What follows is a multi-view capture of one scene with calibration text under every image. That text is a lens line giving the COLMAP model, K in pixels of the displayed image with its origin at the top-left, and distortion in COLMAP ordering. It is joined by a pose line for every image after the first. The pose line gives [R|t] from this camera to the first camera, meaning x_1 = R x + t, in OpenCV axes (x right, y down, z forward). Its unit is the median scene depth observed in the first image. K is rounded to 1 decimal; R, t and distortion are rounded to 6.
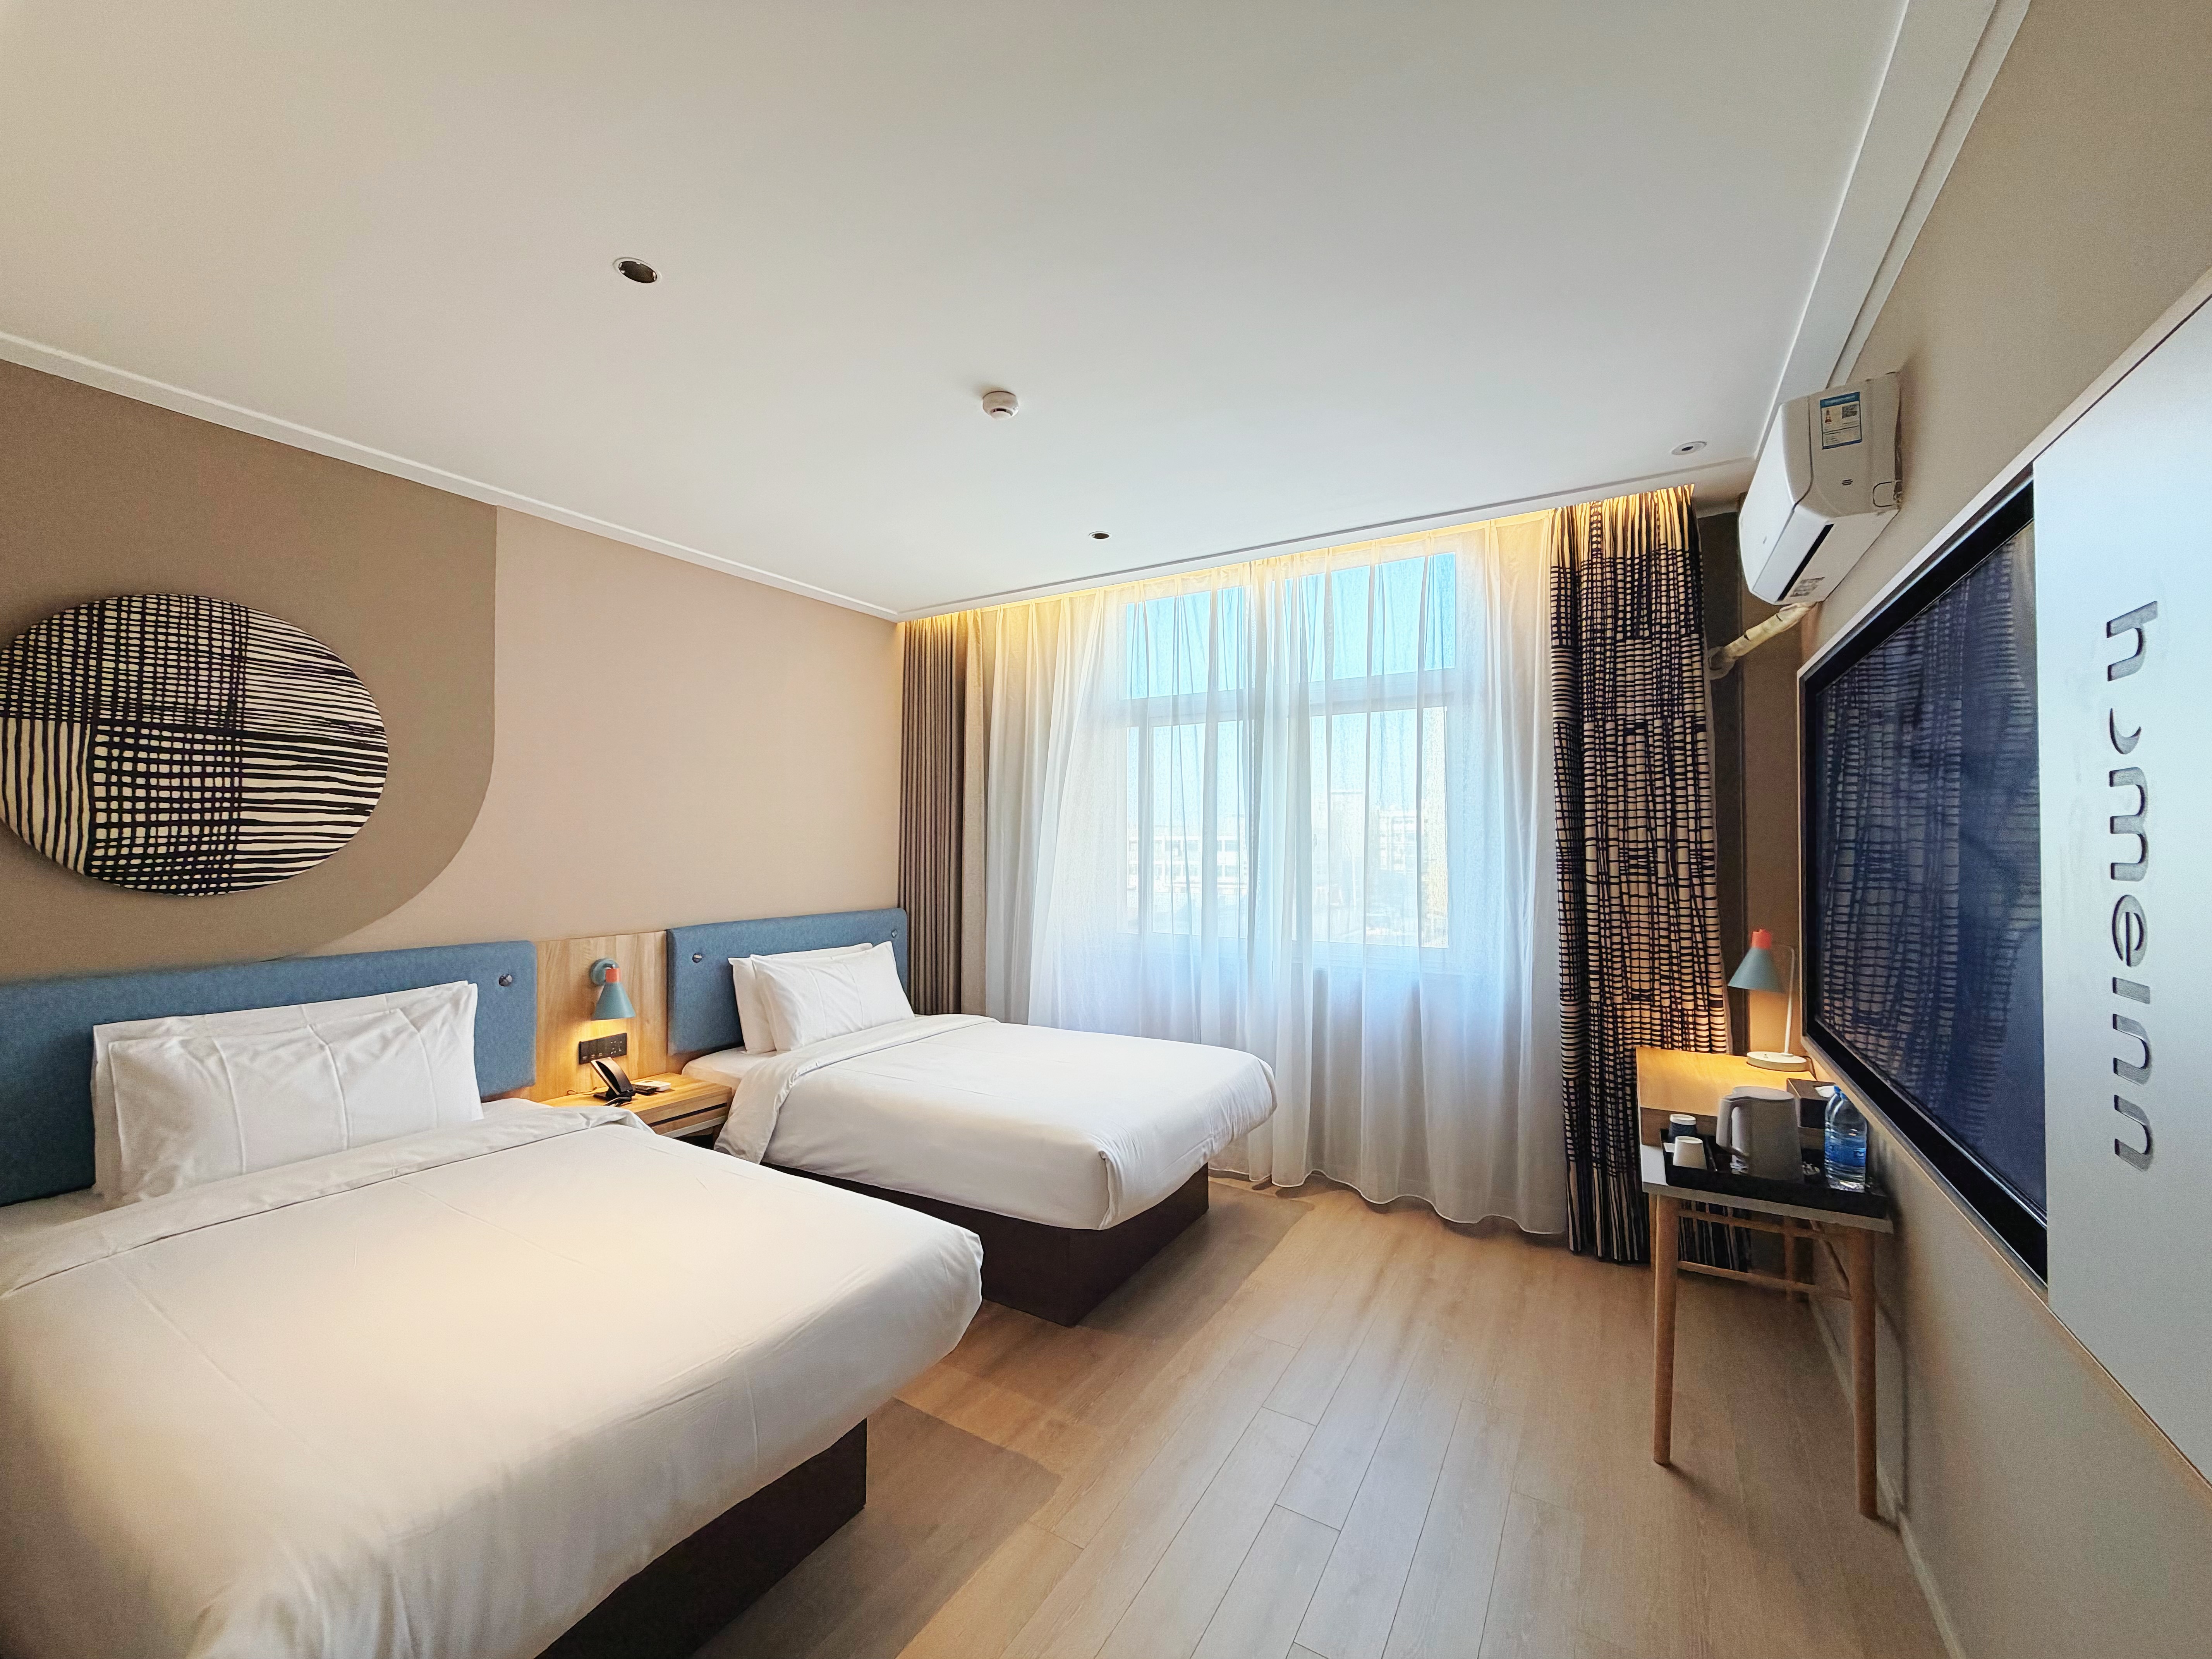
lens RADIAL K [[872.6, 0, 1102.2], [0, 872.6, 824.6], [0, 0, 1]] dist [-0.001824, -0.000111]
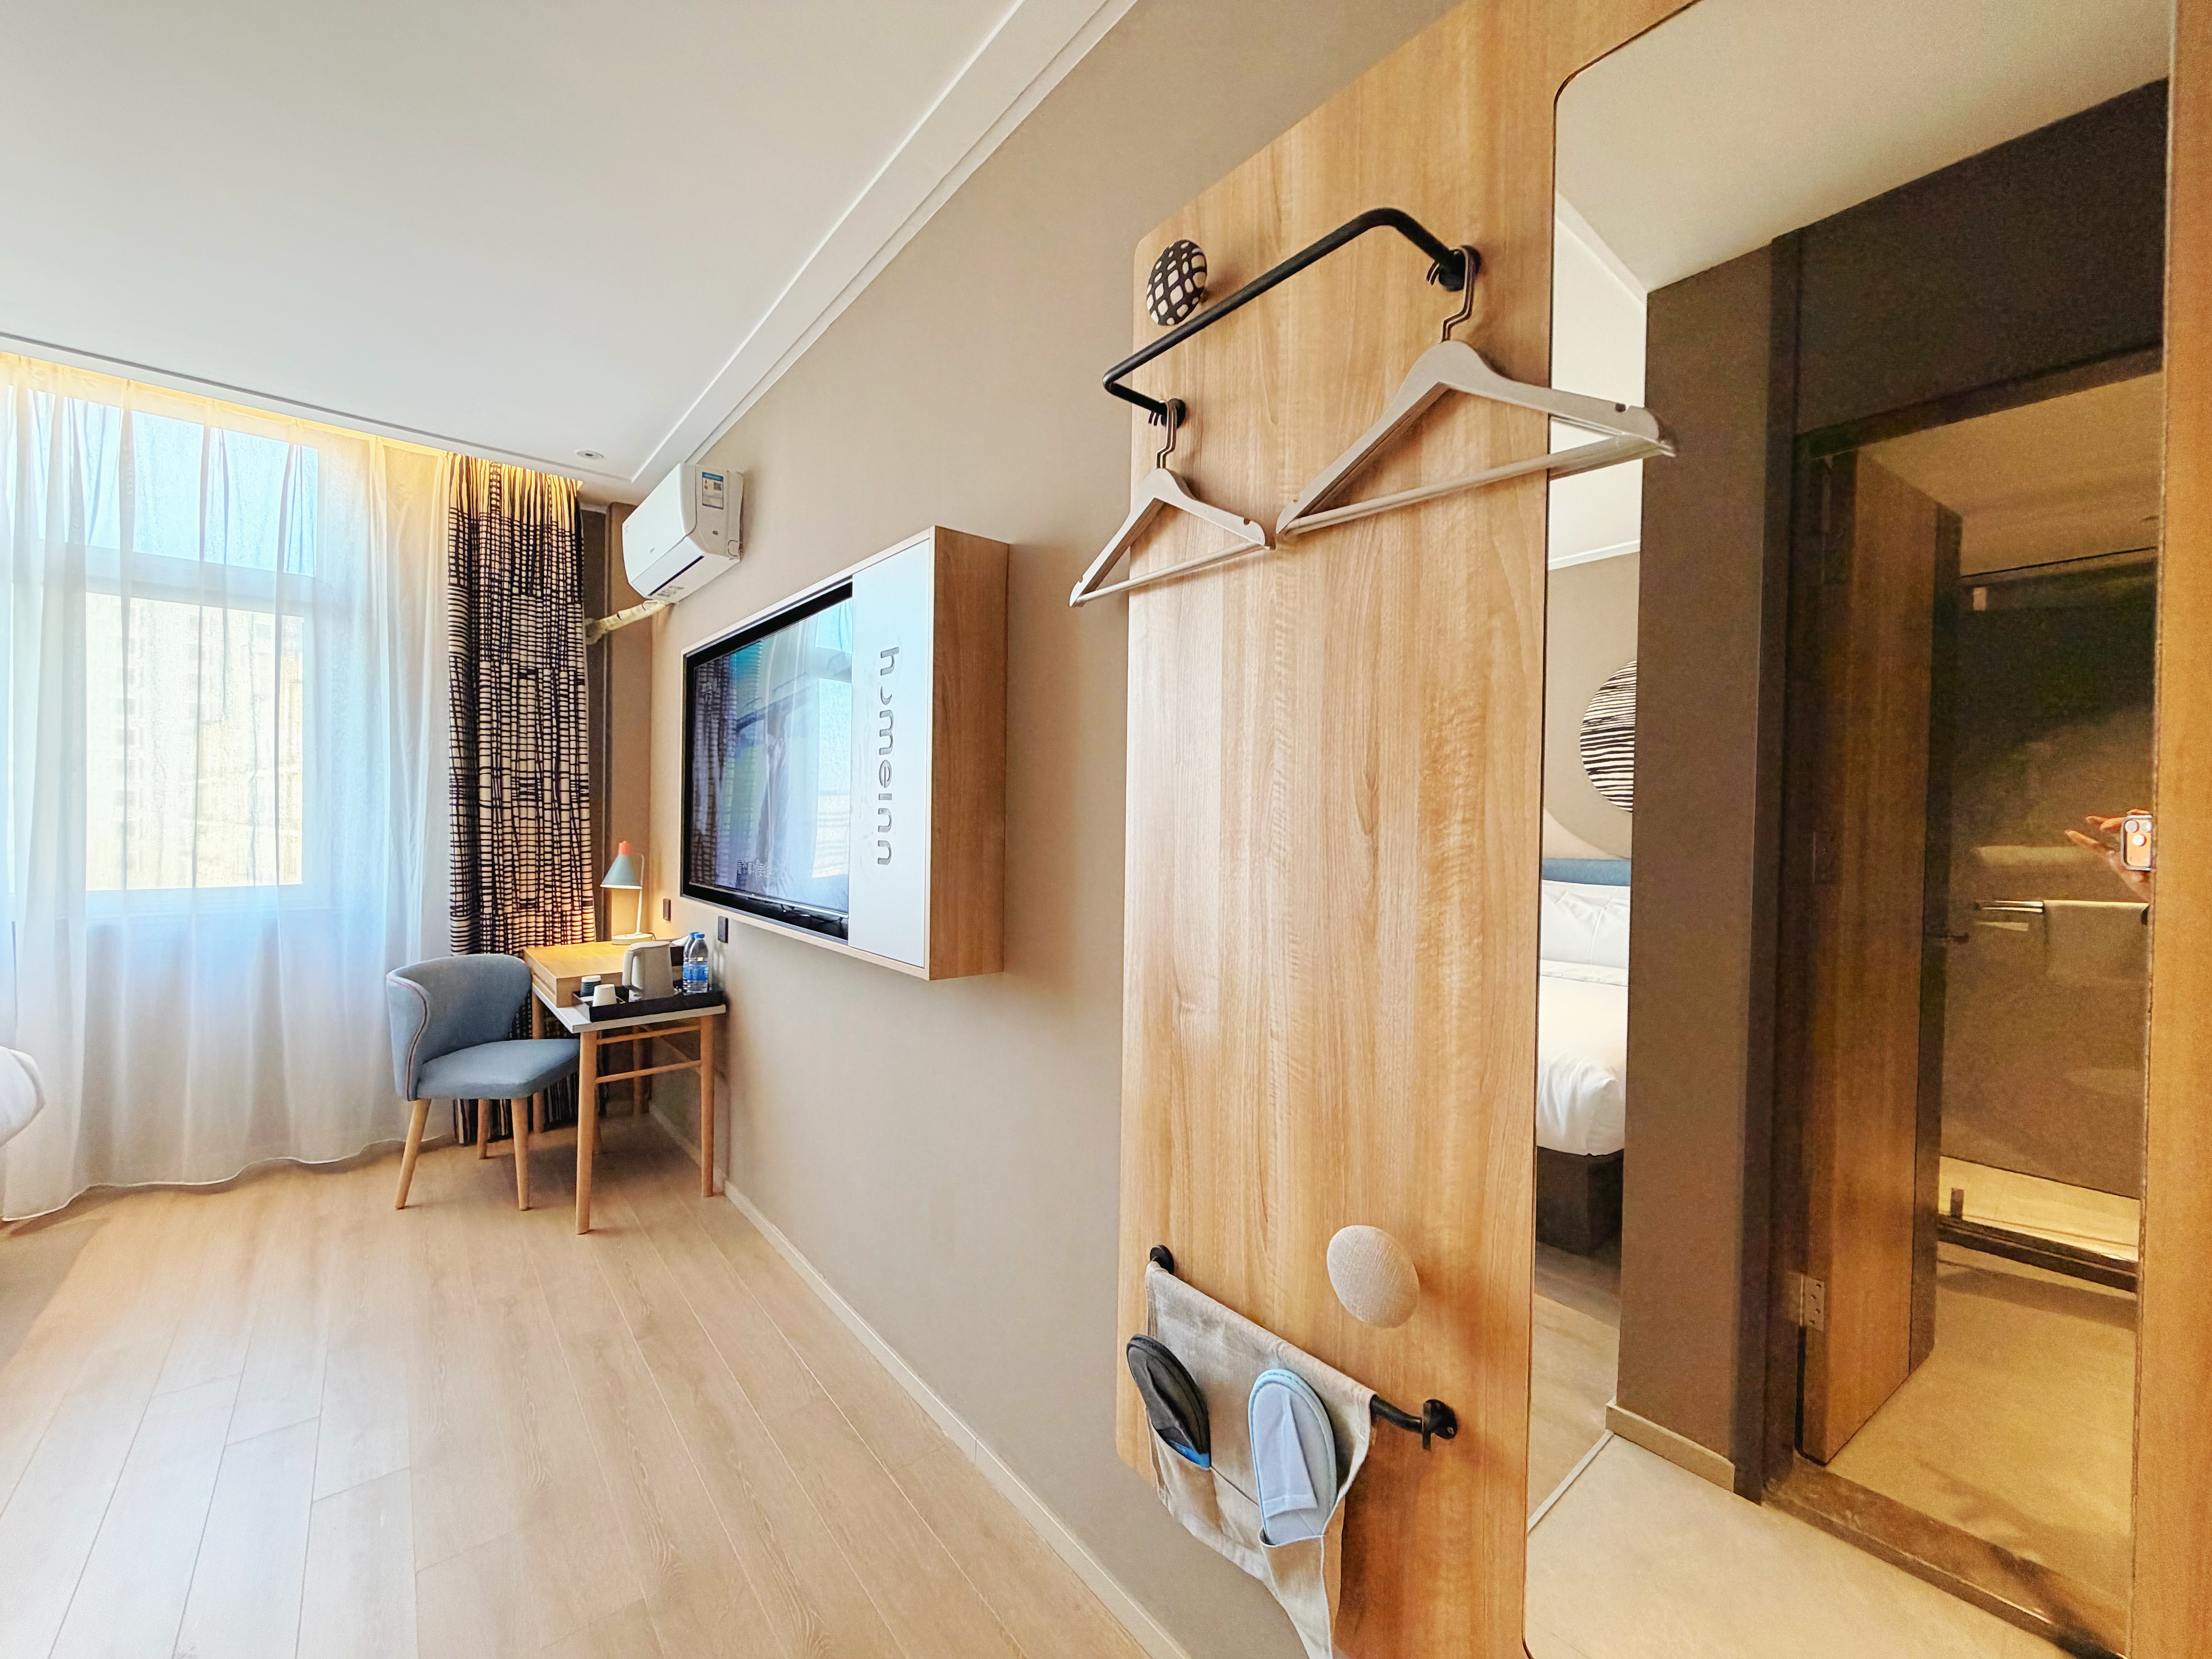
lens RADIAL K [[876.8, 0, 1103.7], [0, 876.8, 826.2], [0, 0, 1]] dist [-0.001728, -0.000001]
pose [[0.321569, -0.005013, 0.946873, -0.246064], [-0.031237, 0.999386, 0.015900, 0.049940], [-0.946371, -0.034690, 0.321215, -0.102792]]
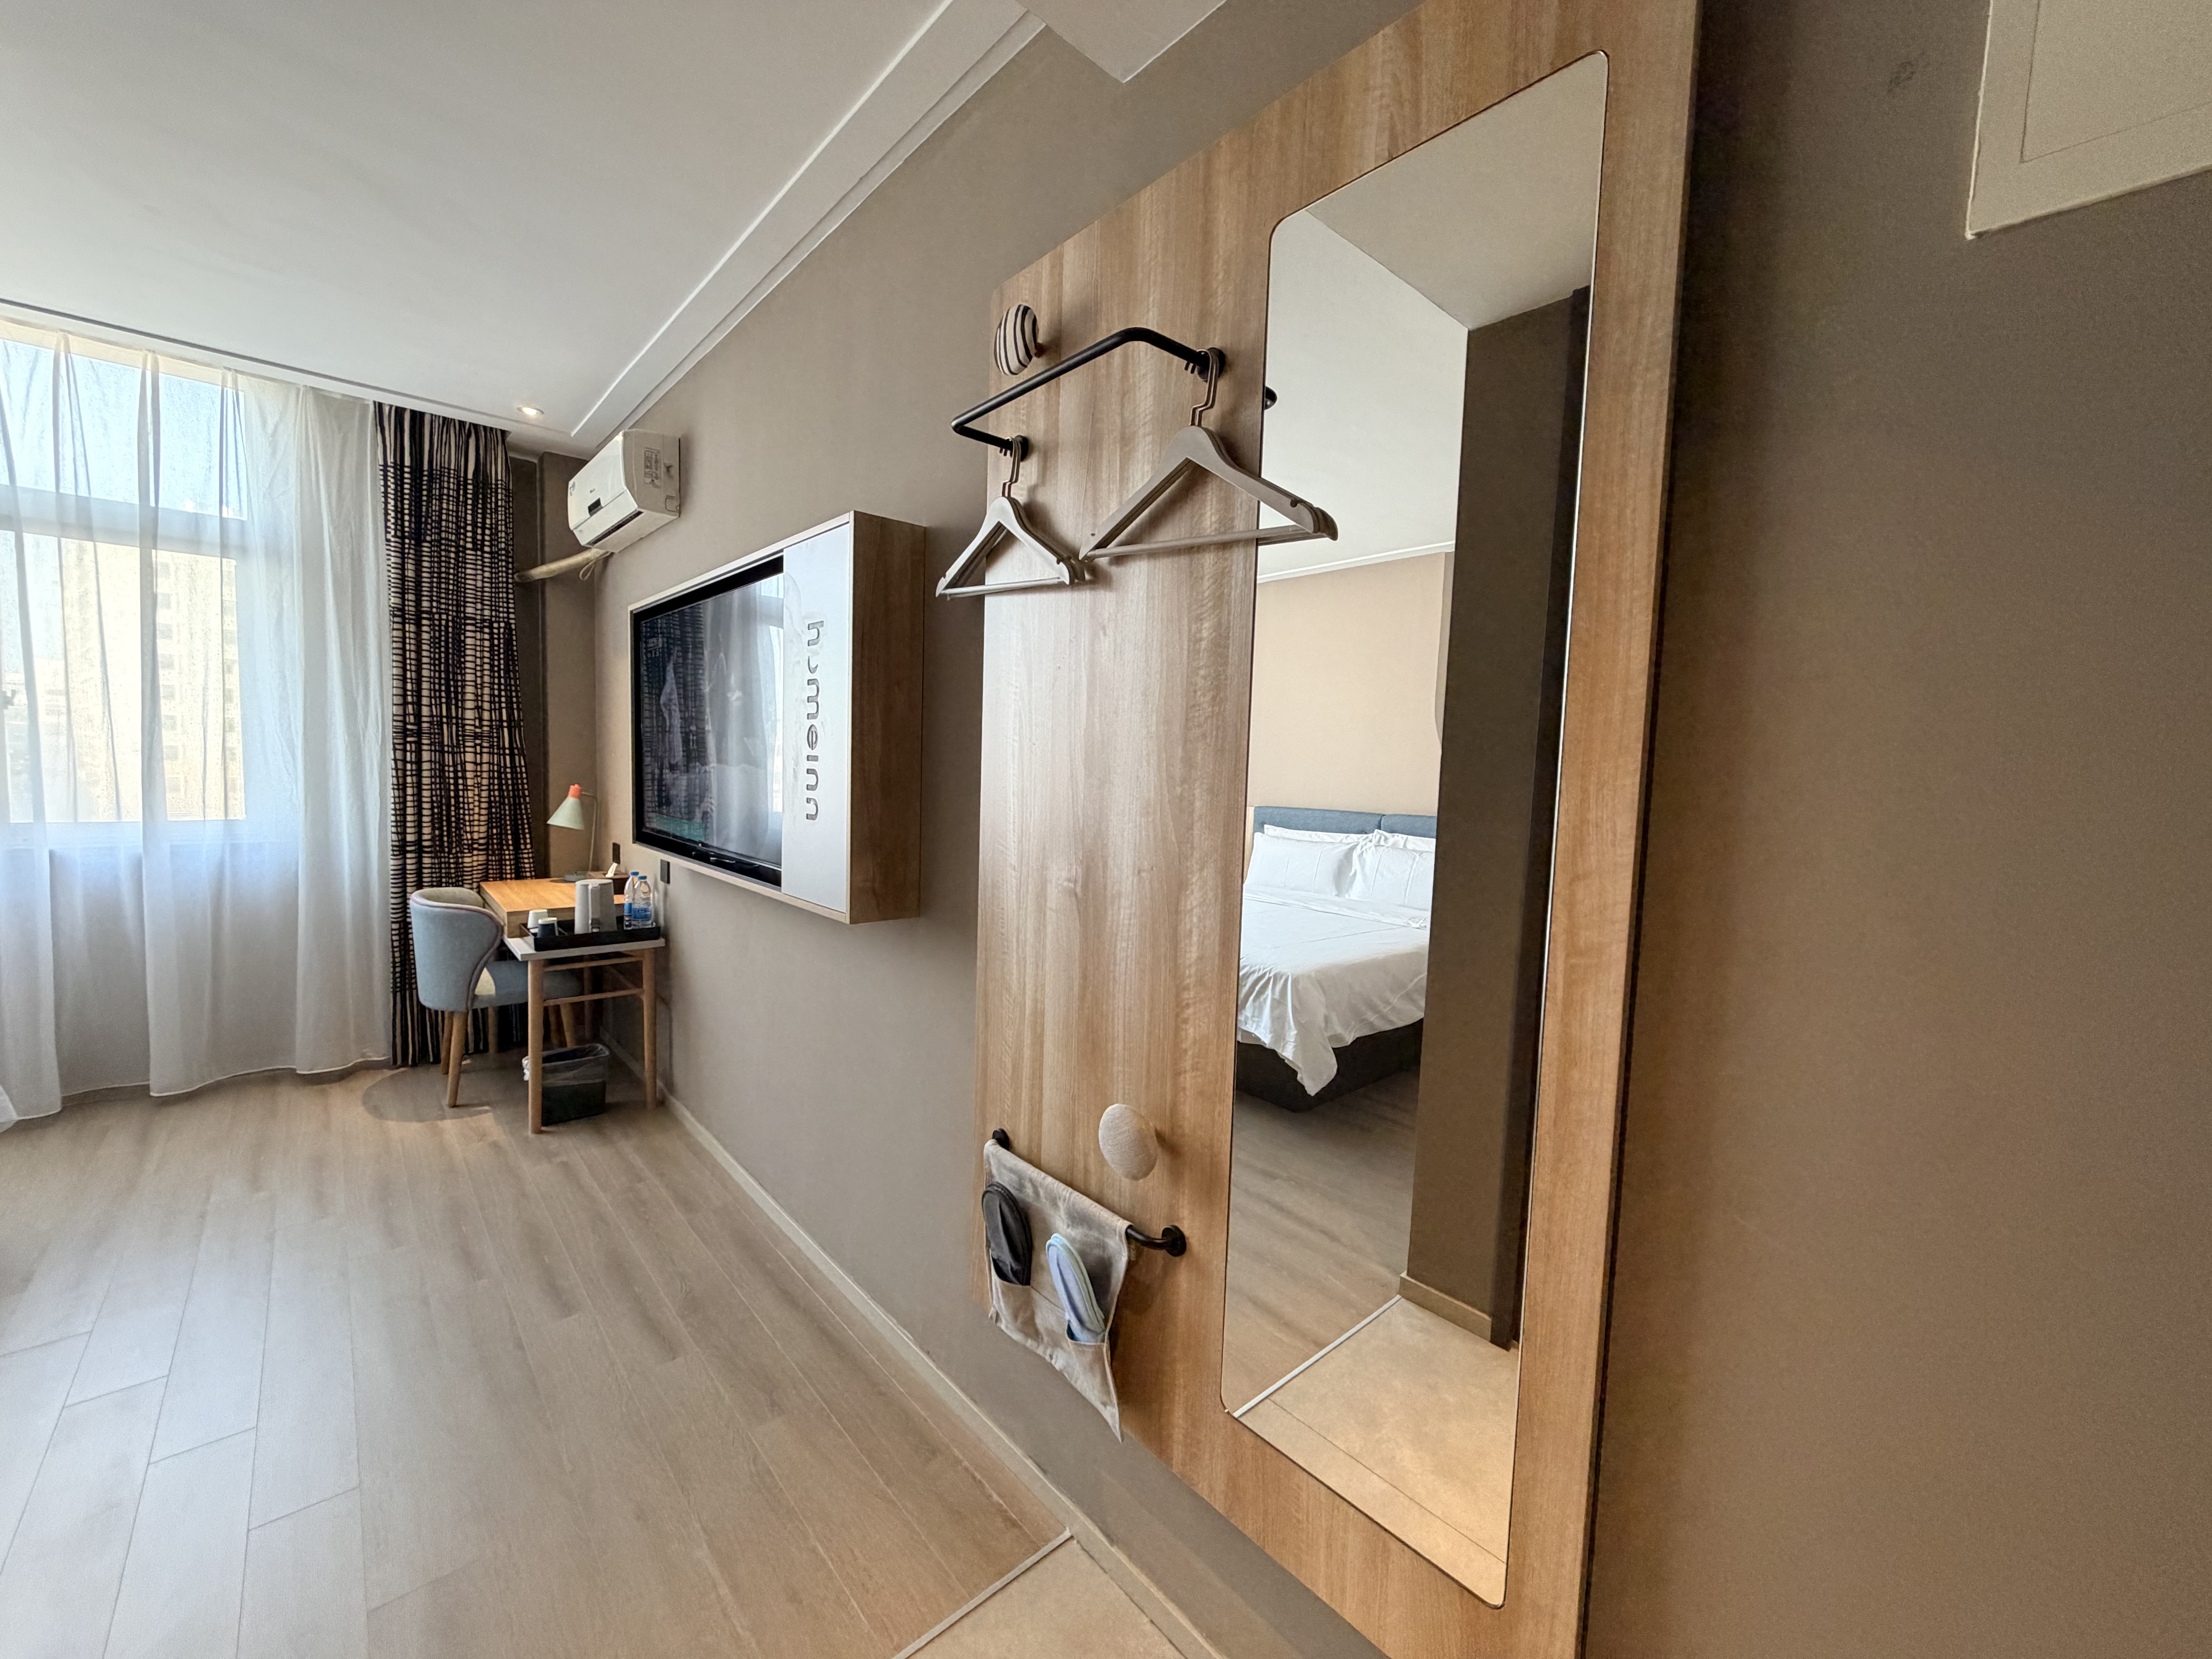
lens RADIAL K [[879.4, 0, 1115.3], [0, 879.4, 849.7], [0, 0, 1]] dist [0.002965, 0.000110]
pose [[0.288009, -0.071371, 0.954964, -0.299004], [-0.054723, 0.994363, 0.090820, 0.039917], [-0.956063, -0.078416, 0.282480, -0.179419]]
